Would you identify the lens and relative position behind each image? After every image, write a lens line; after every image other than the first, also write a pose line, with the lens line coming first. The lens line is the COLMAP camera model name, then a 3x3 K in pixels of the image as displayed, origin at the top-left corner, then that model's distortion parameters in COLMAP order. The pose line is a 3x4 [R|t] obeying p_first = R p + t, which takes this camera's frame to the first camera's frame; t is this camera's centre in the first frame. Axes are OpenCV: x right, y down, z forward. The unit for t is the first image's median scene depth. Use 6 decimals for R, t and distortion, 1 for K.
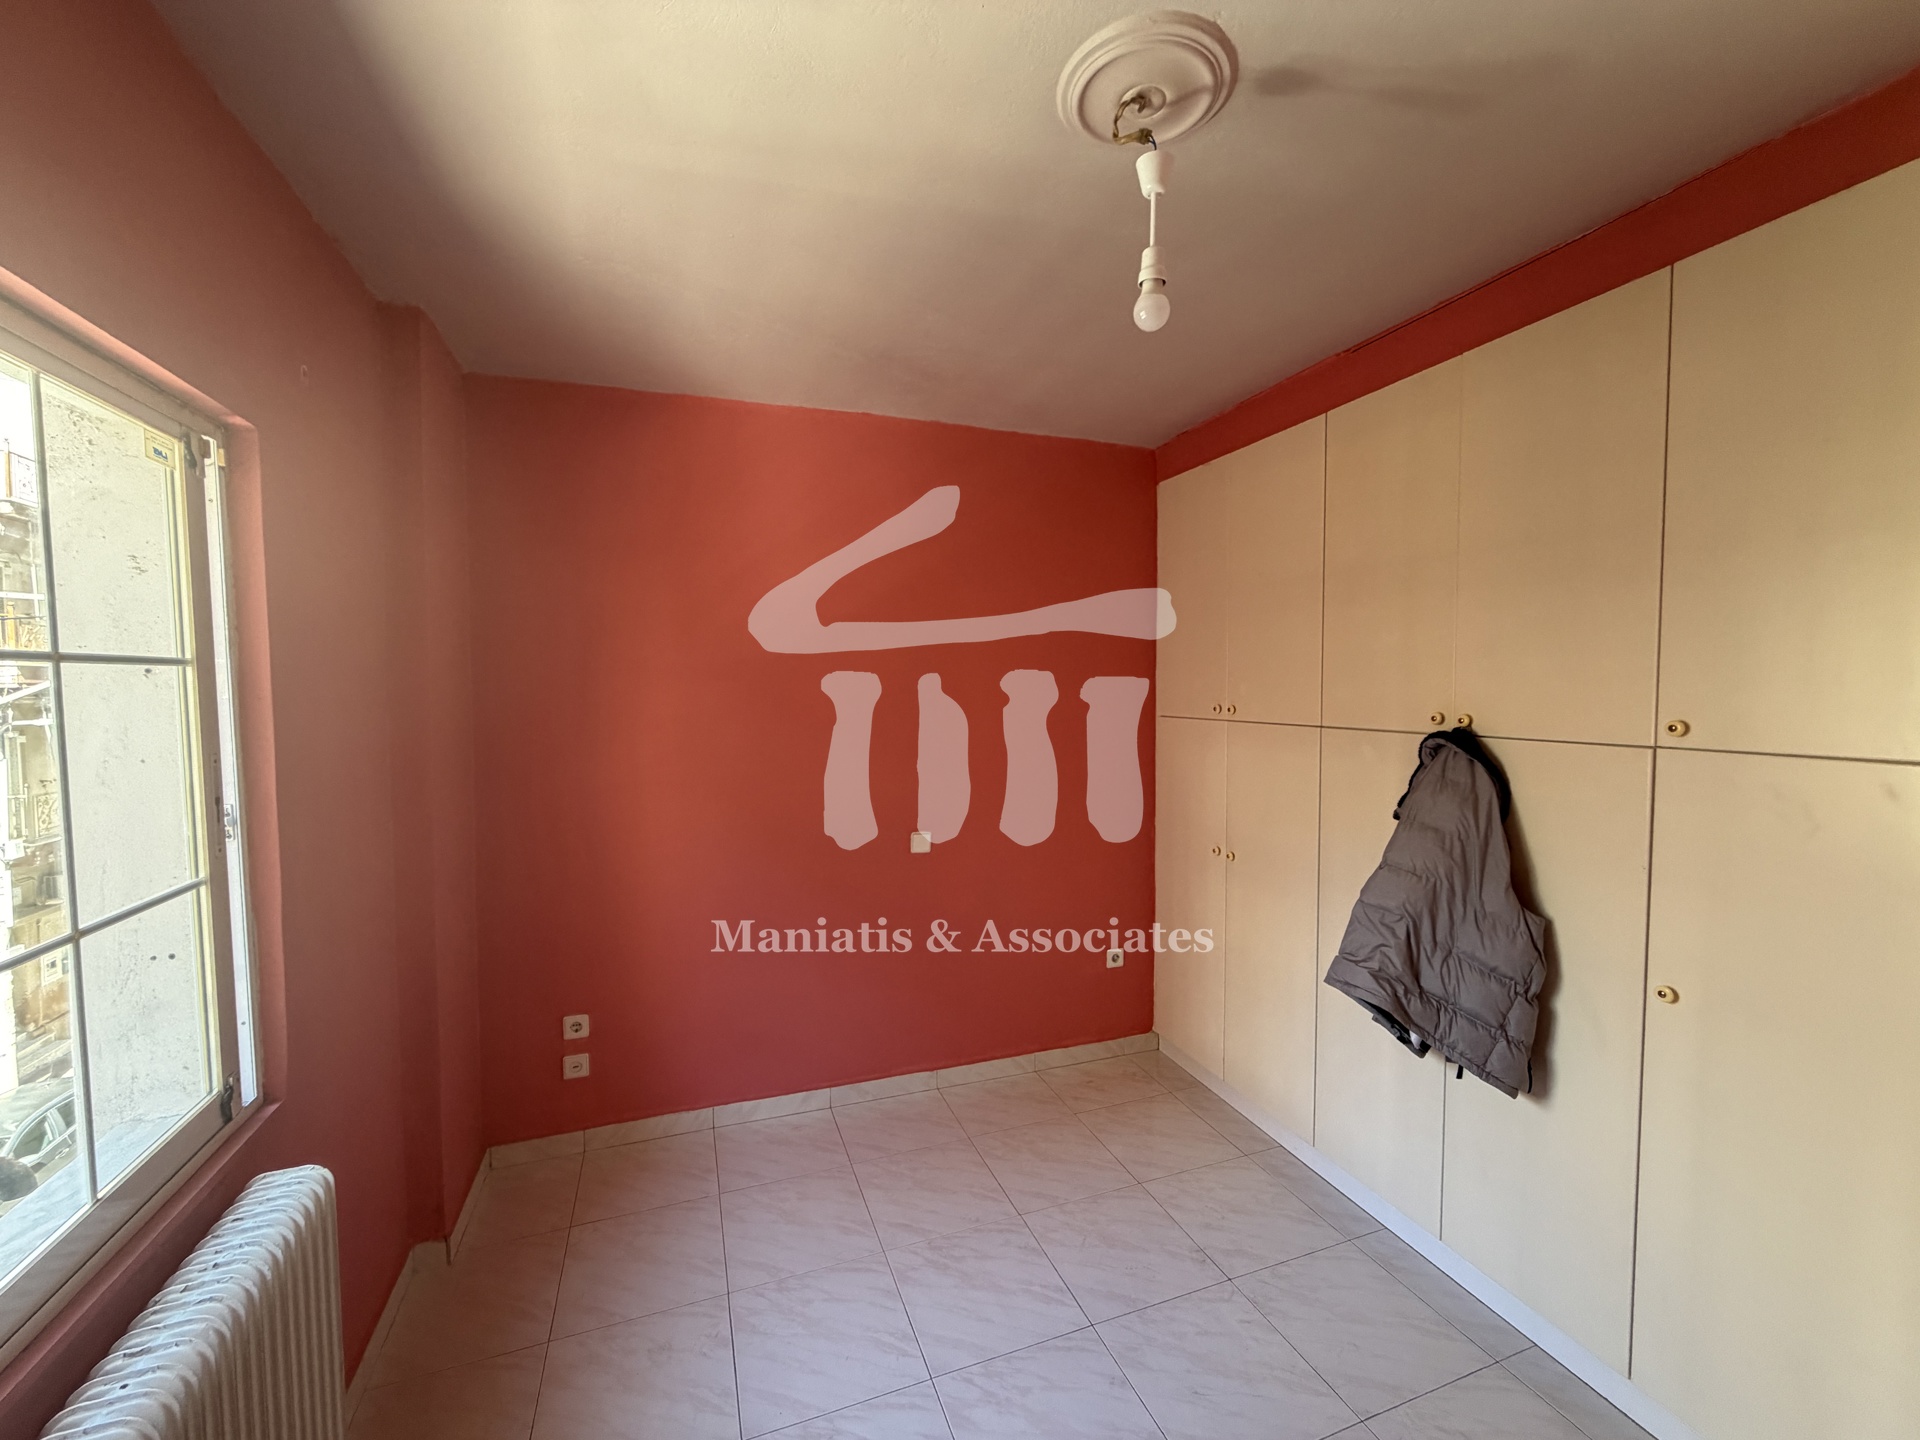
lens RADIAL K [[763.5, 0, 956.5], [0, 763.5, 719.7], [0, 0, 1]] dist [0.002682, -0.000337]
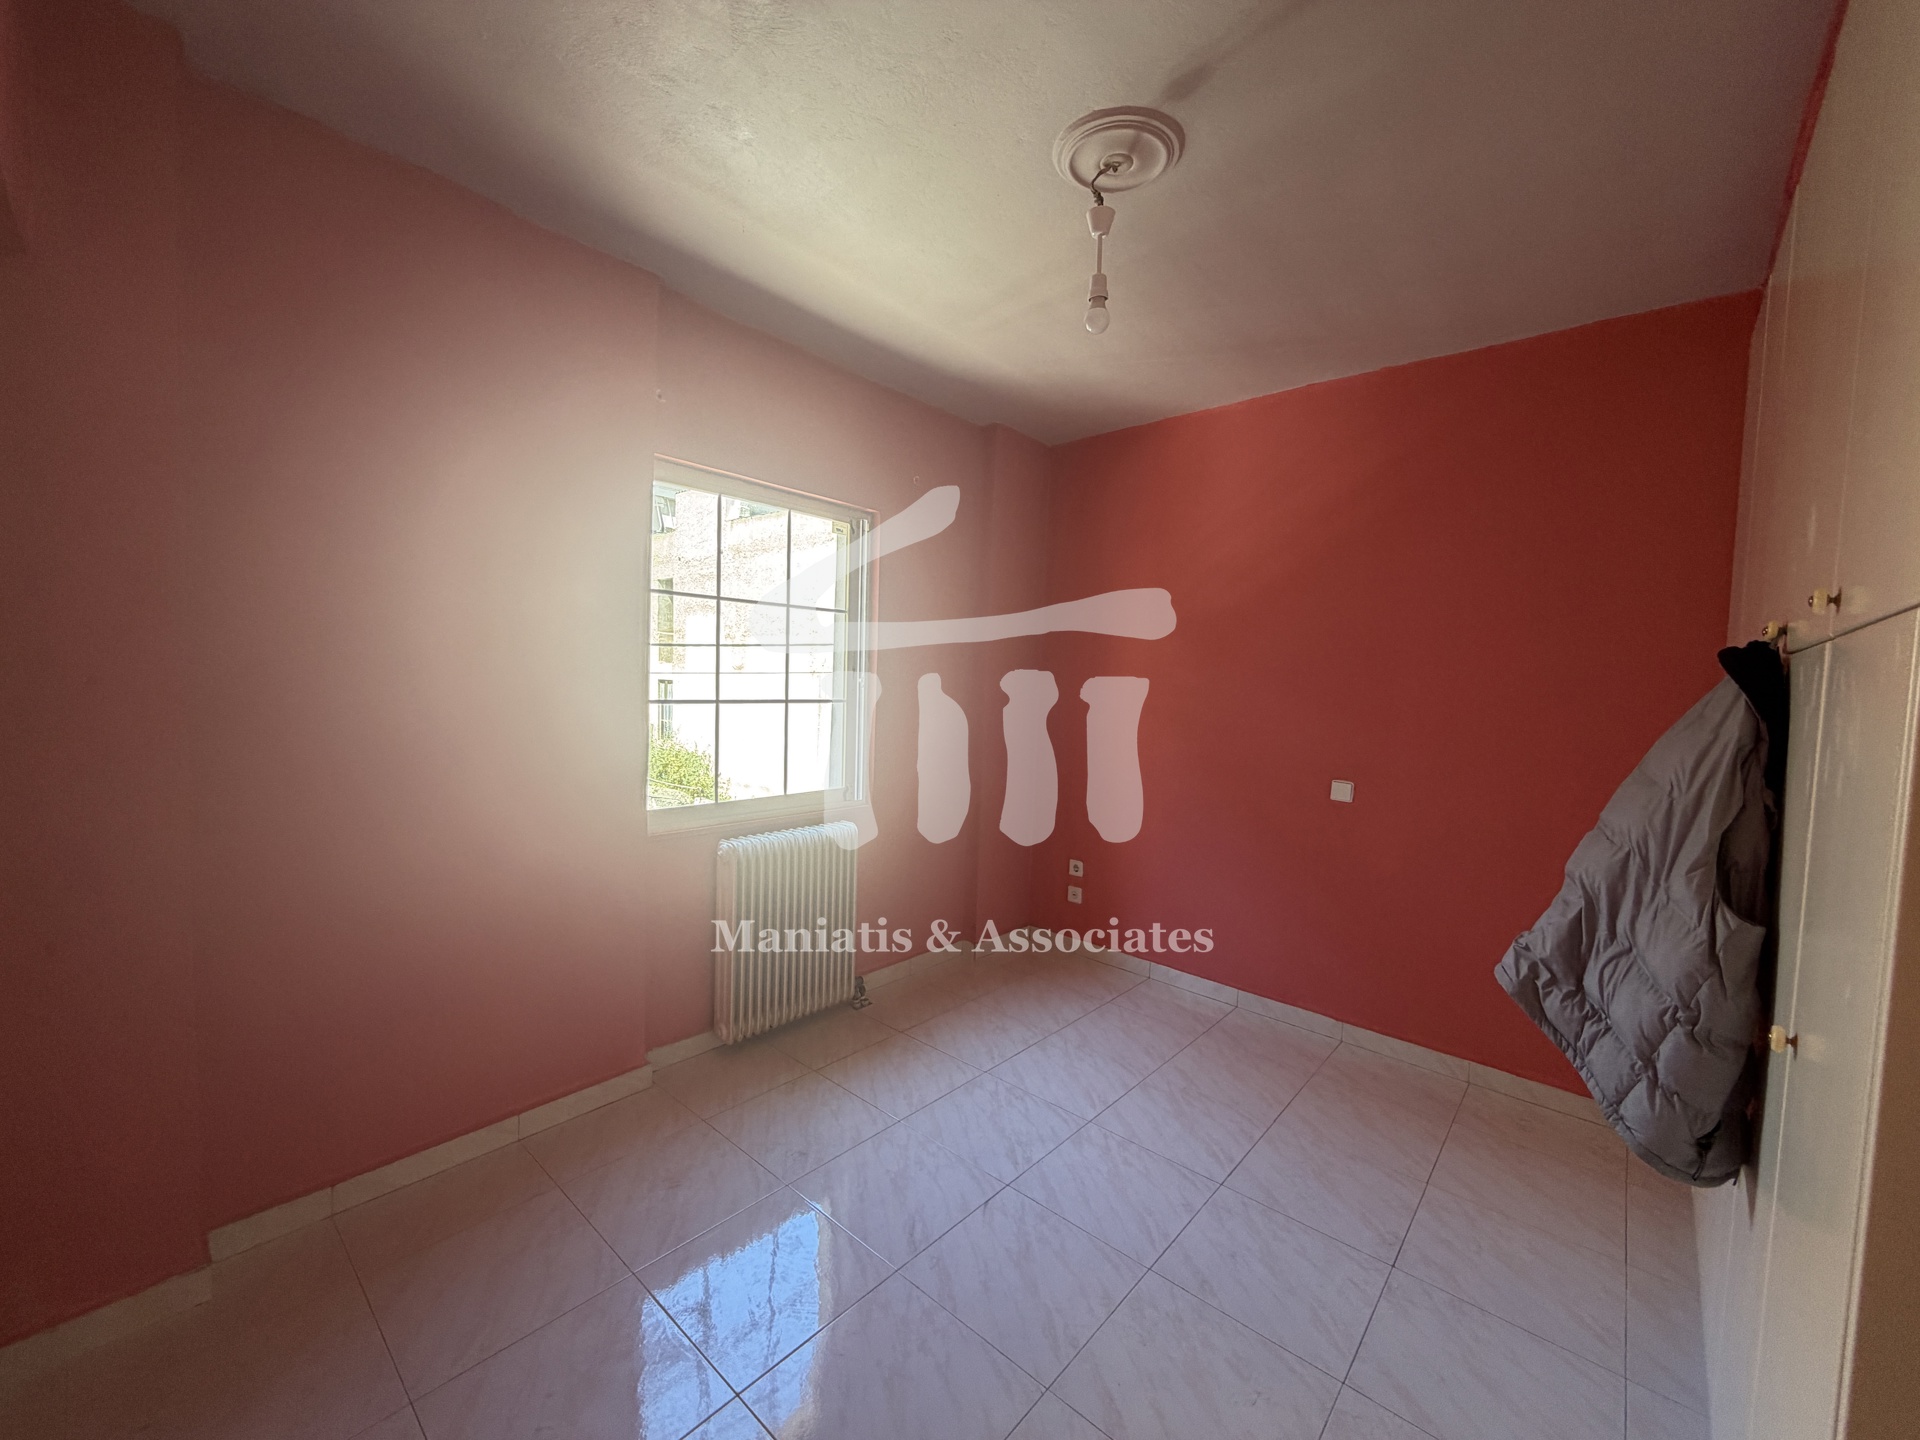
lens RADIAL K [[763.5, 0, 960.6], [0, 763.5, 718.7], [0, 0, 1]] dist [0.002682, -0.000337]
pose [[0.478352, 0.065553, -0.875718, 0.825410], [-0.075340, 0.996597, 0.033448, 0.095719], [0.874931, 0.049977, 0.481663, 0.086654]]
